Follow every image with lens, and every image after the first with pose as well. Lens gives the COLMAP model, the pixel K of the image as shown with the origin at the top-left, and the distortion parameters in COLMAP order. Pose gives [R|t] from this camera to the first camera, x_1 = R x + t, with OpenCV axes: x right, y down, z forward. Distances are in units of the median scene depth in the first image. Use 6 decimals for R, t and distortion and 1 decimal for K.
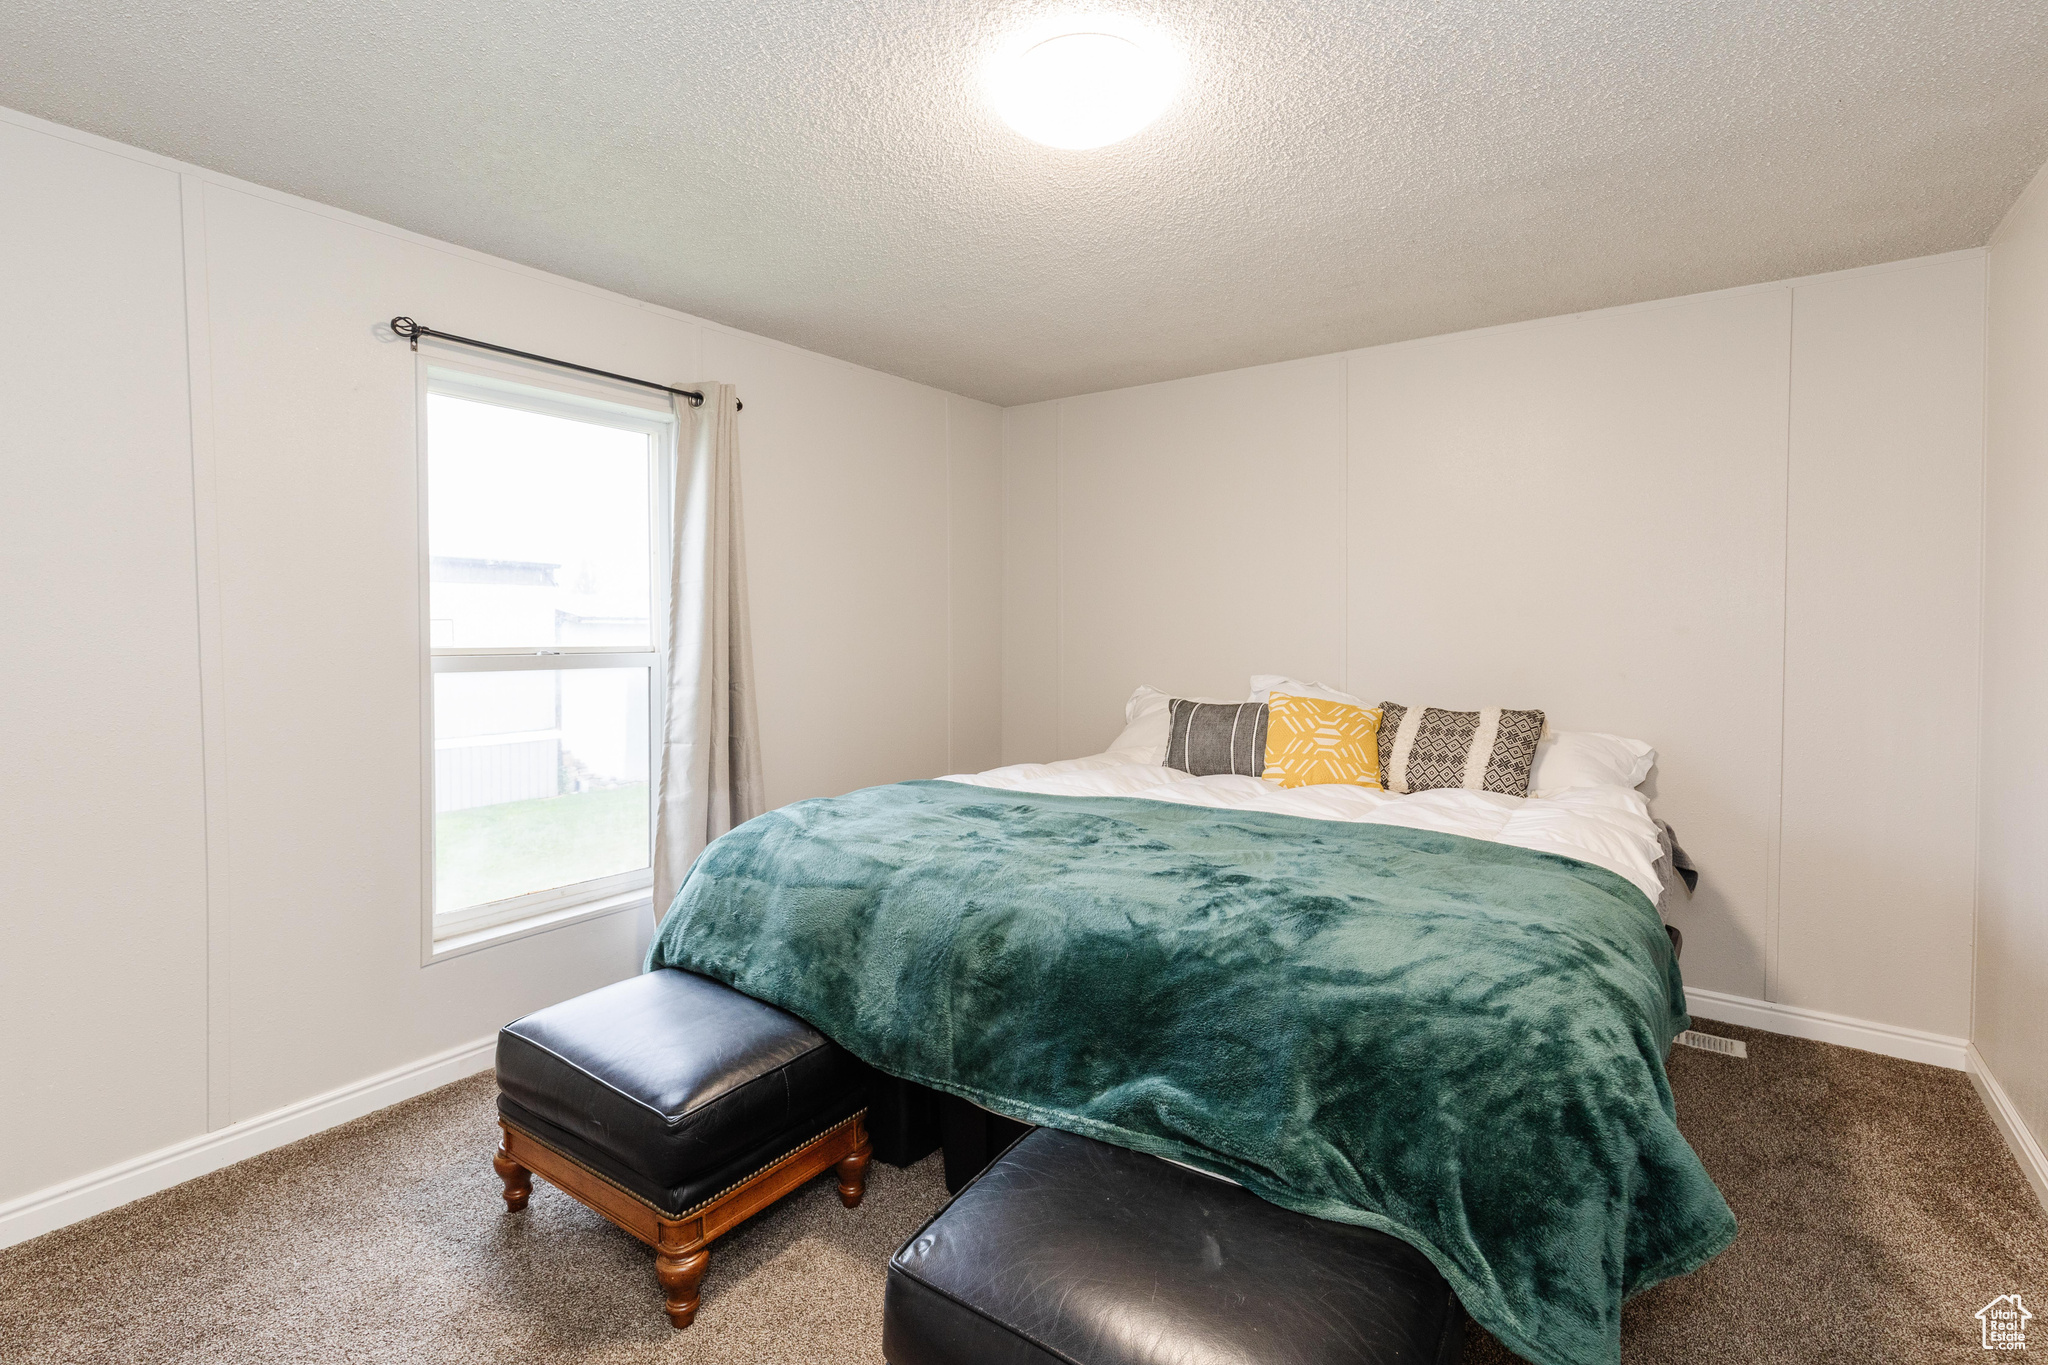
lens RADIAL K [[939.9, 0, 1071.0], [0, 939.9, 671.6], [0, 0, 1]] dist [0.008027, -0.000764]
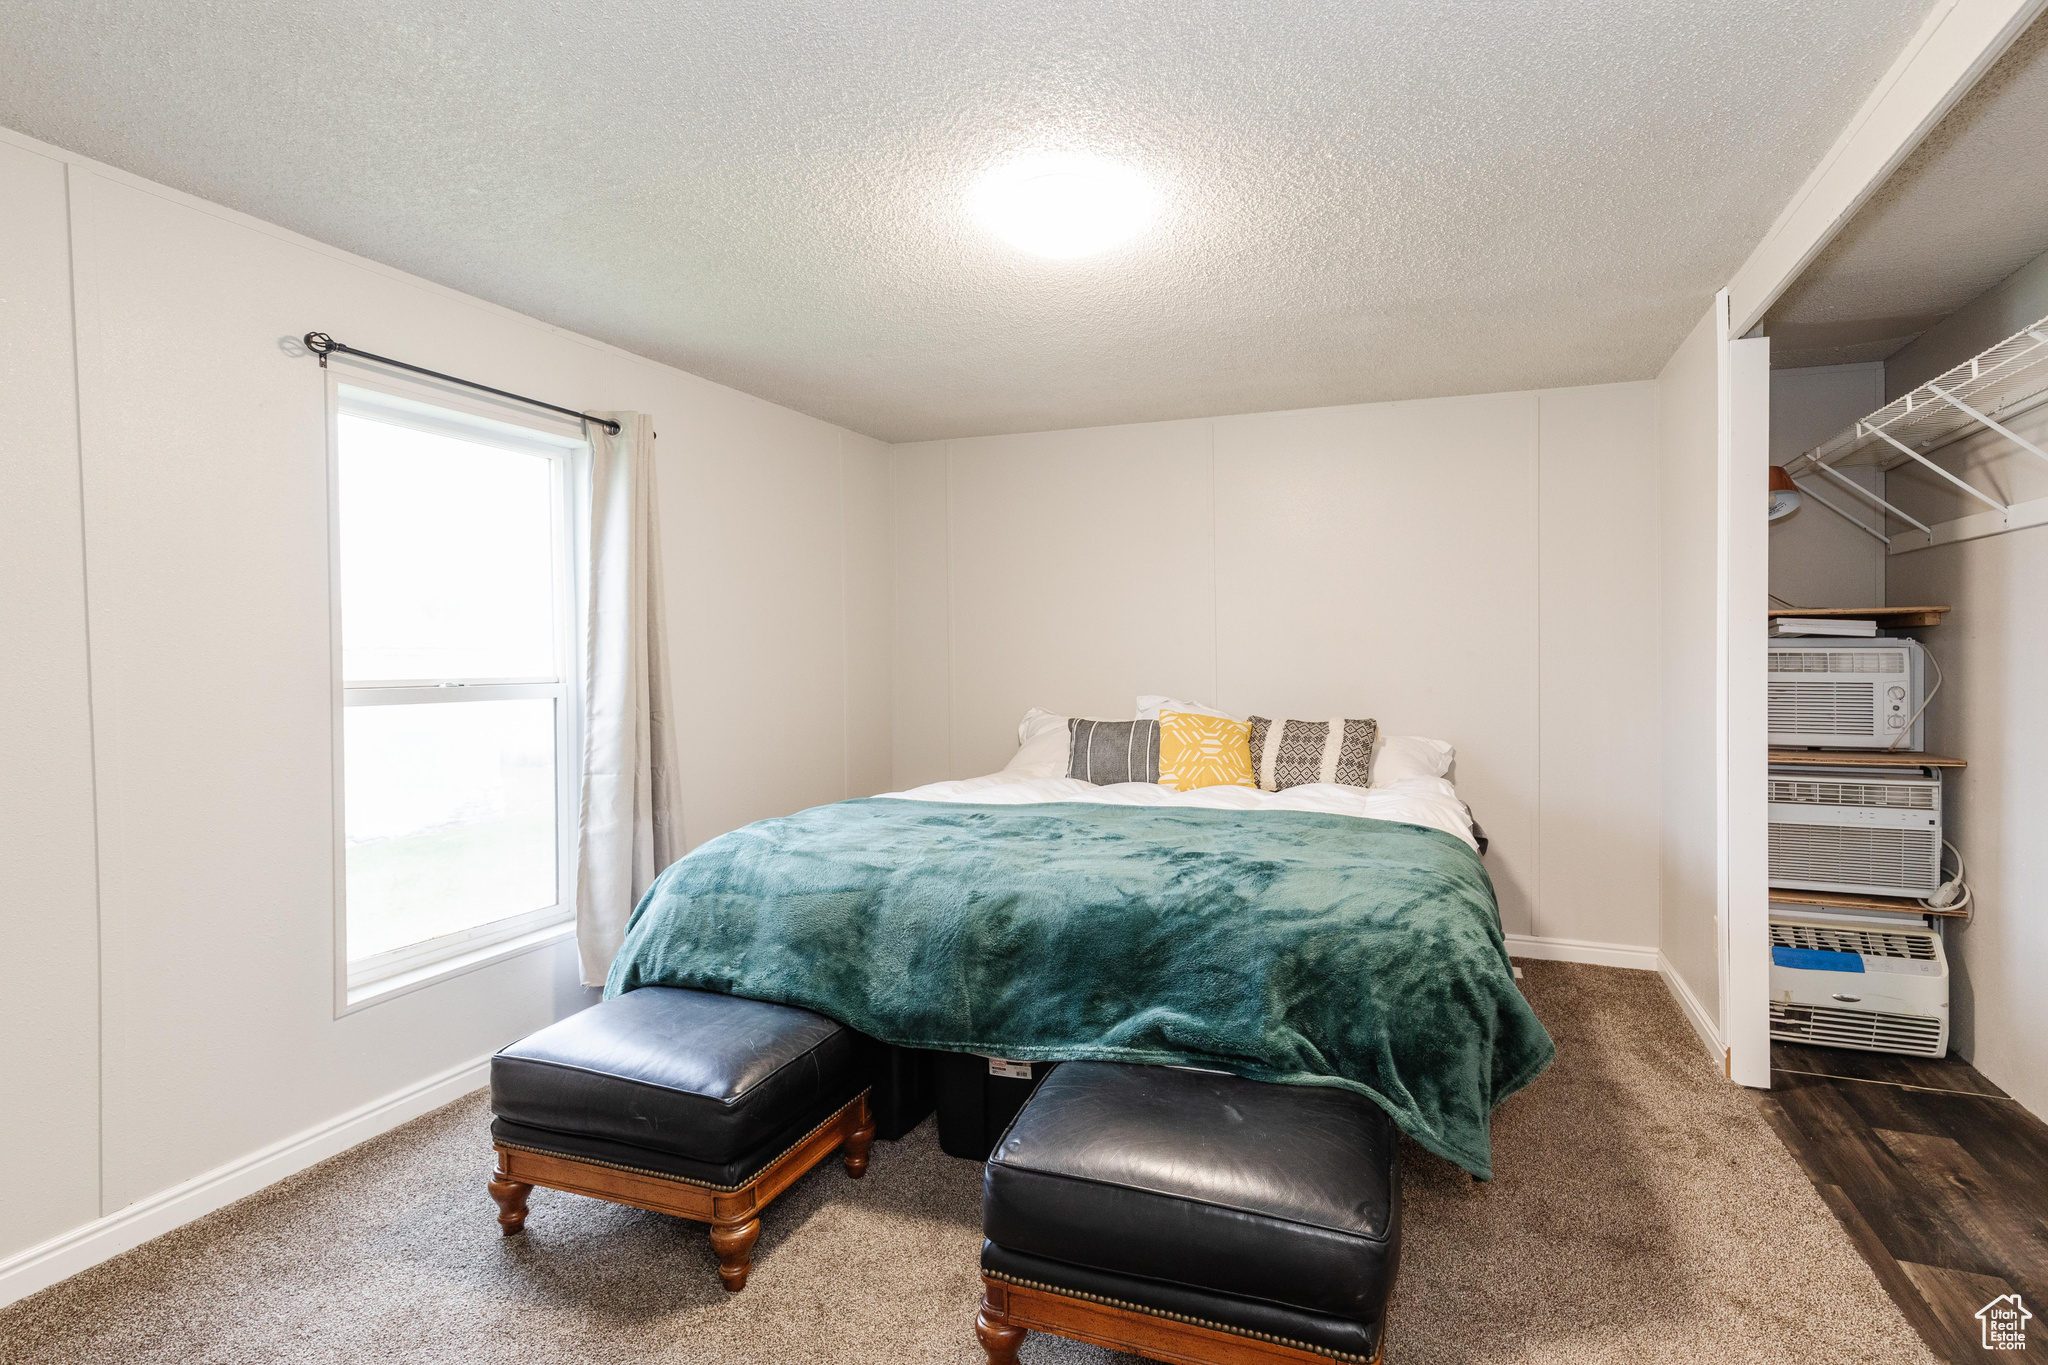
lens RADIAL K [[939.9, 0, 1147.2], [0, 939.9, 689.6], [0, 0, 1]] dist [0.008027, -0.000764]
pose [[0.960368, -0.016786, 0.278228, -0.178390], [0.019305, 0.999794, -0.006317, 0.006139], [-0.278065, 0.011438, 0.960494, -0.146007]]
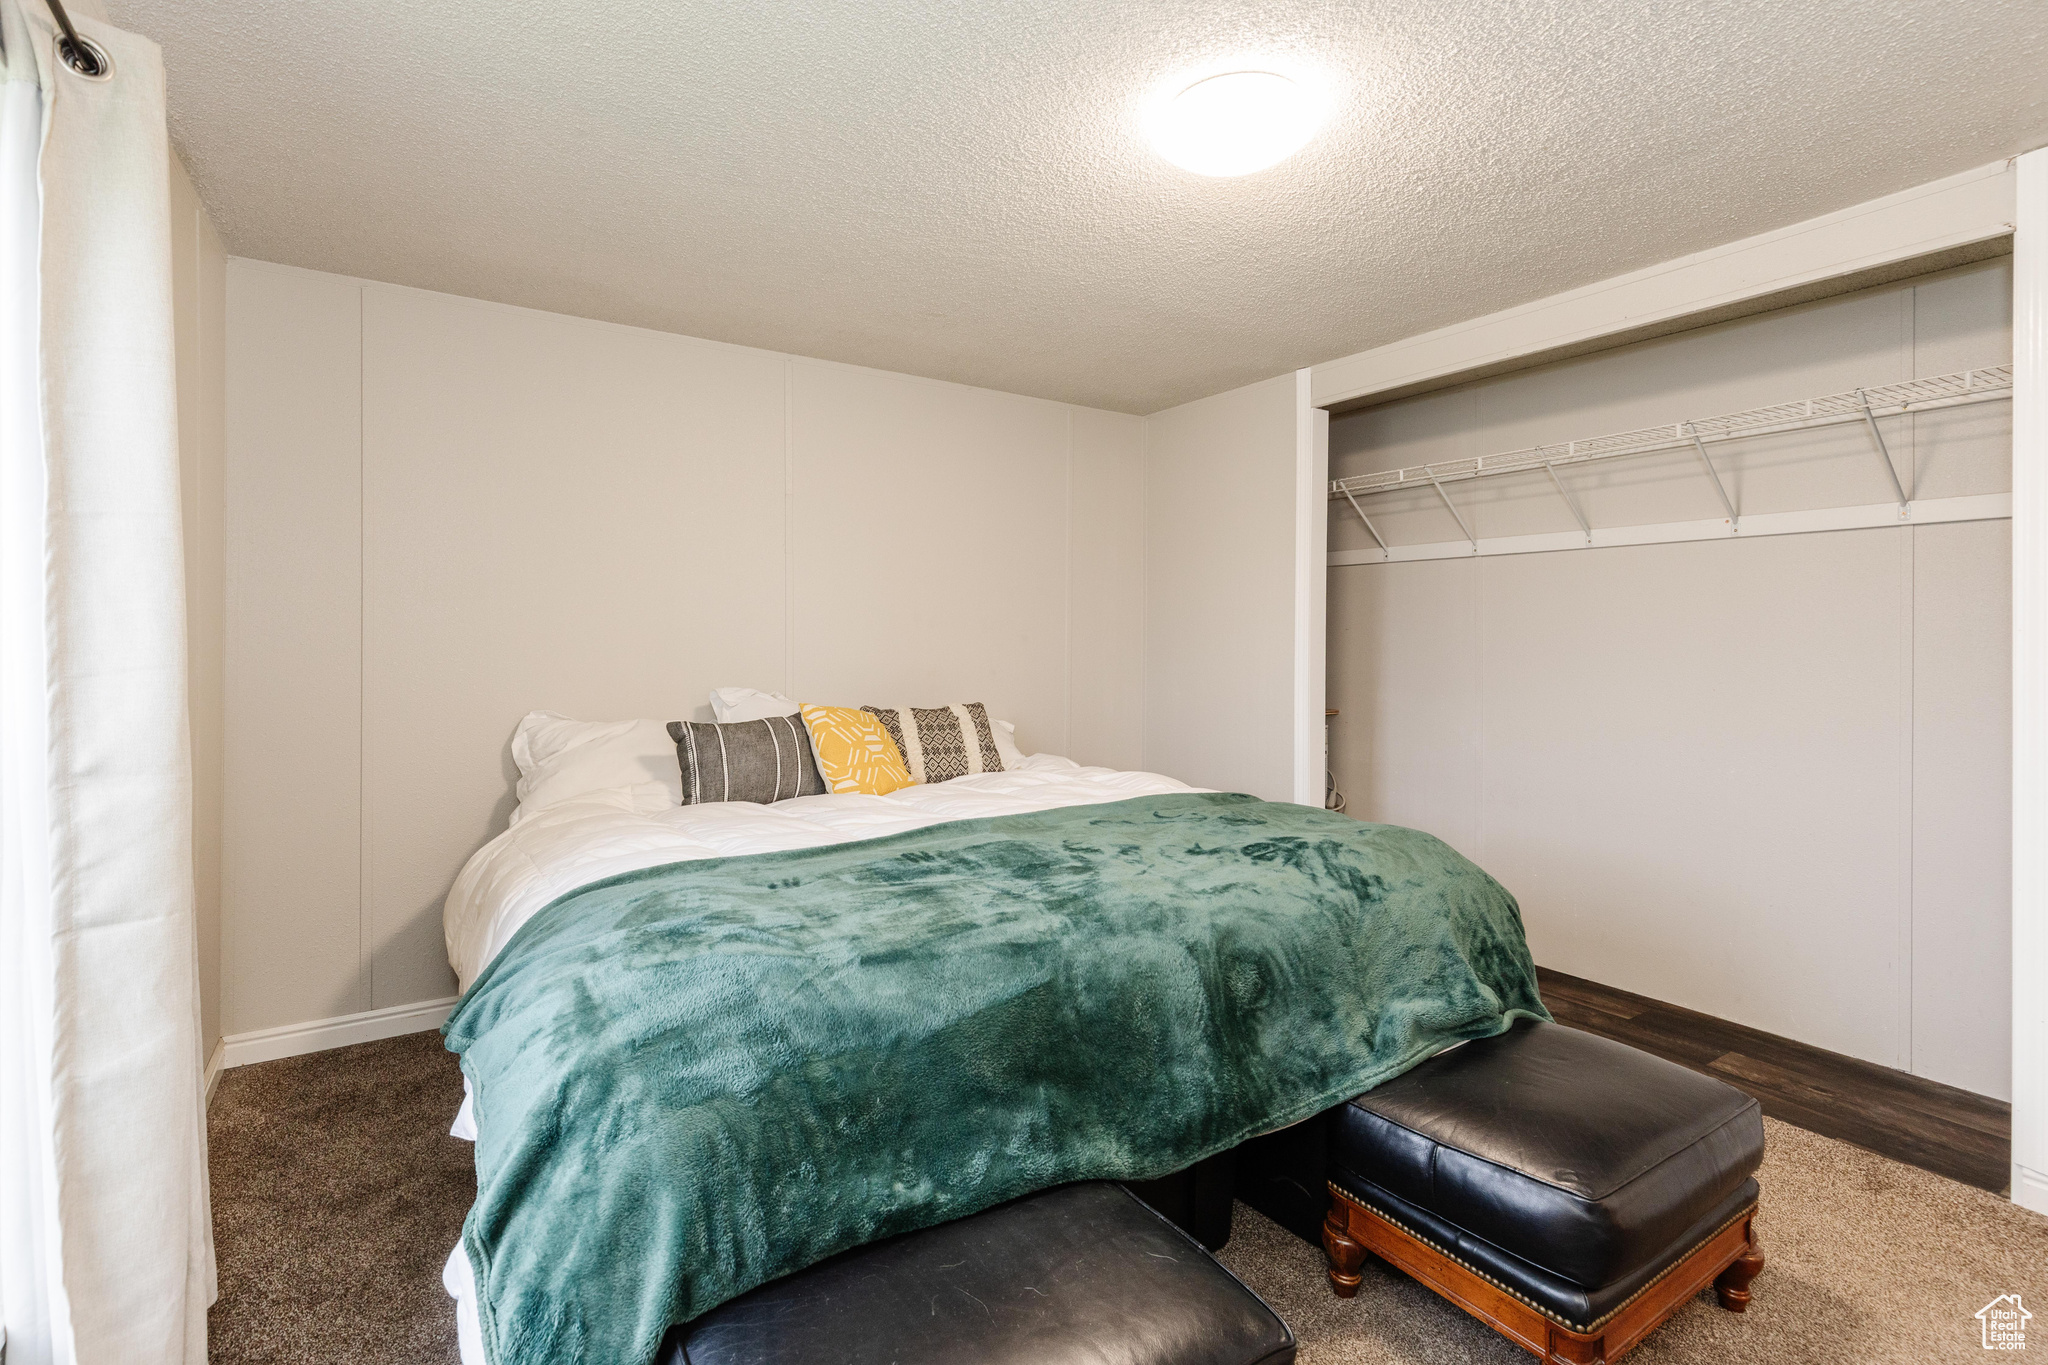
lens RADIAL K [[939.9, 0, 1025.5], [0, 939.9, 663.7], [0, 0, 1]] dist [0.008027, -0.000764]
pose [[0.385643, -0.024683, 0.922318, -0.808011], [0.035742, 0.999291, 0.011798, -0.029237], [-0.921955, 0.028416, 0.386252, 0.634799]]
